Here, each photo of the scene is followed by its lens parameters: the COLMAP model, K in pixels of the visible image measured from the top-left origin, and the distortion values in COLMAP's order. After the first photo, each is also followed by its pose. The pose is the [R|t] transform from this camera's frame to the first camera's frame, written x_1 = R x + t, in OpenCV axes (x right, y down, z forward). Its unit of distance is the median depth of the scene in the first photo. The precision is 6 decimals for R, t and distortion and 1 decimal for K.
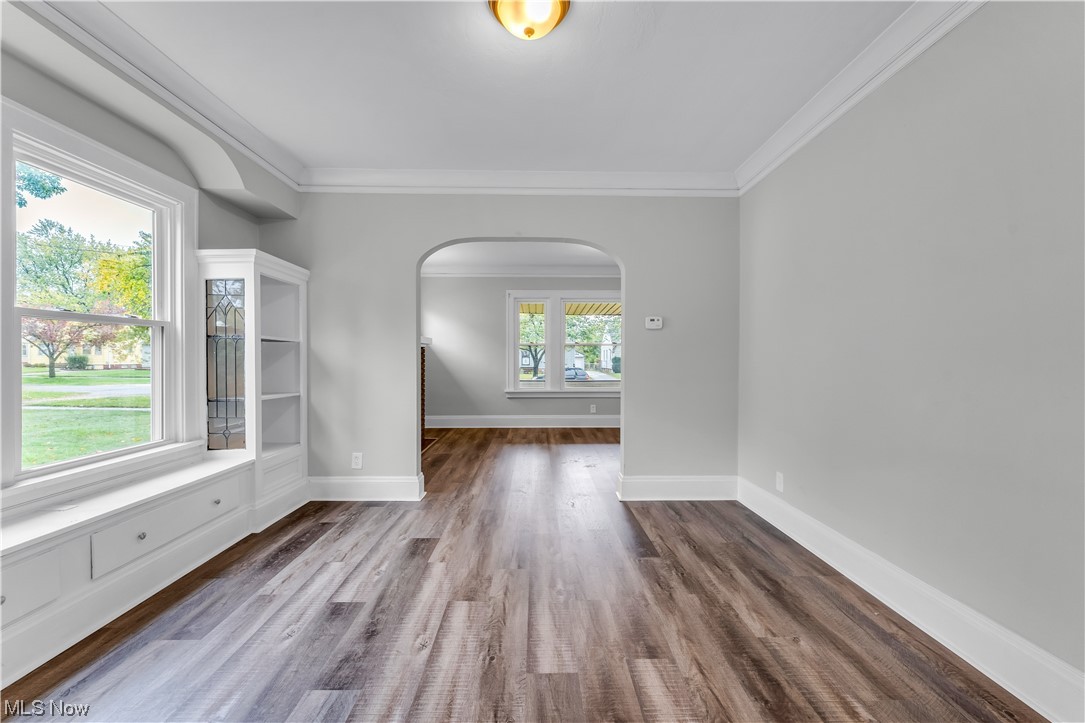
lens RADIAL K [[440.8, 0, 540.8], [0, 440.8, 363.8], [0, 0, 1]] dist [0.001258, -0.000396]
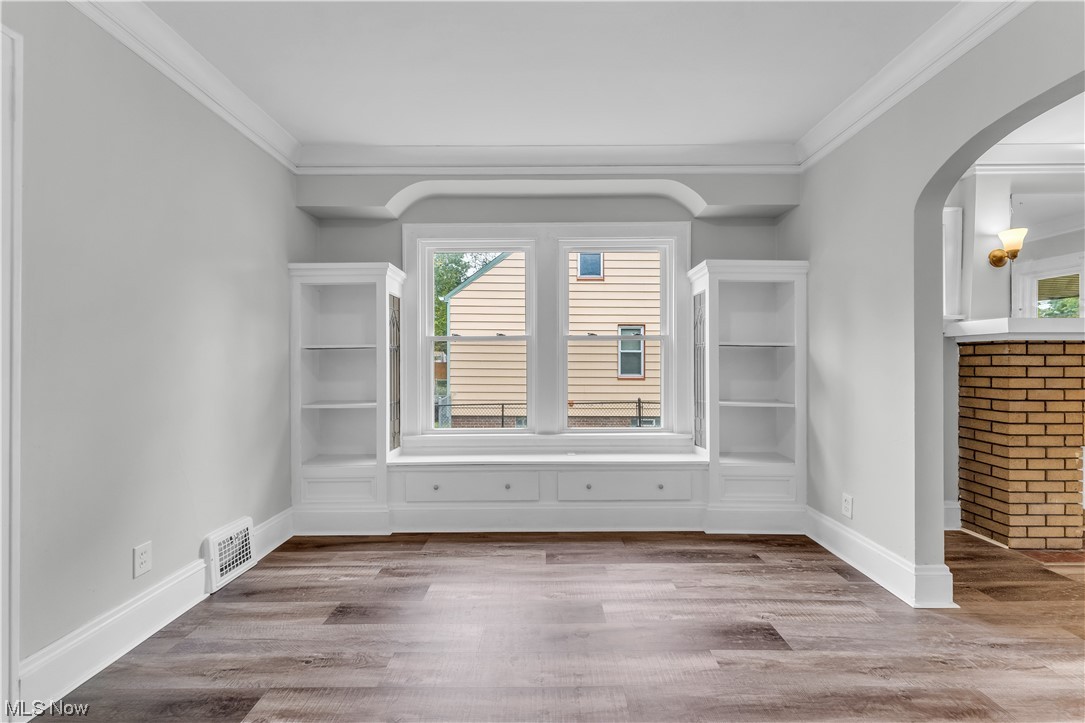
lens RADIAL K [[440.8, 0, 544.6], [0, 440.8, 361.2], [0, 0, 1]] dist [0.001258, -0.000396]
pose [[-0.015128, -0.003846, -0.999878, 0.424723], [-0.014010, 0.999895, -0.003634, -0.012120], [0.999787, 0.013953, -0.015181, 0.668629]]
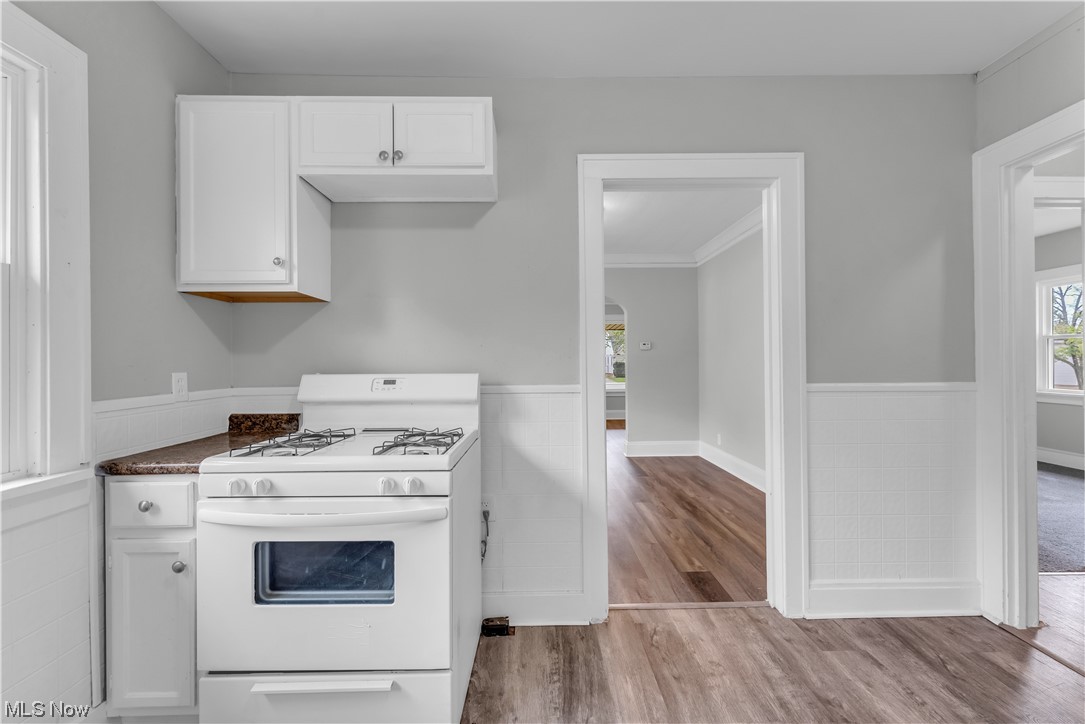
lens RADIAL K [[440.8, 0, 542.2], [0, 440.8, 360.7], [0, 0, 1]] dist [0.001258, -0.000396]
pose [[0.999927, -0.012006, 0.001631, -0.164011], [0.012036, 0.999727, -0.020048, -0.014667], [-0.001390, 0.020066, 0.999798, -0.807460]]
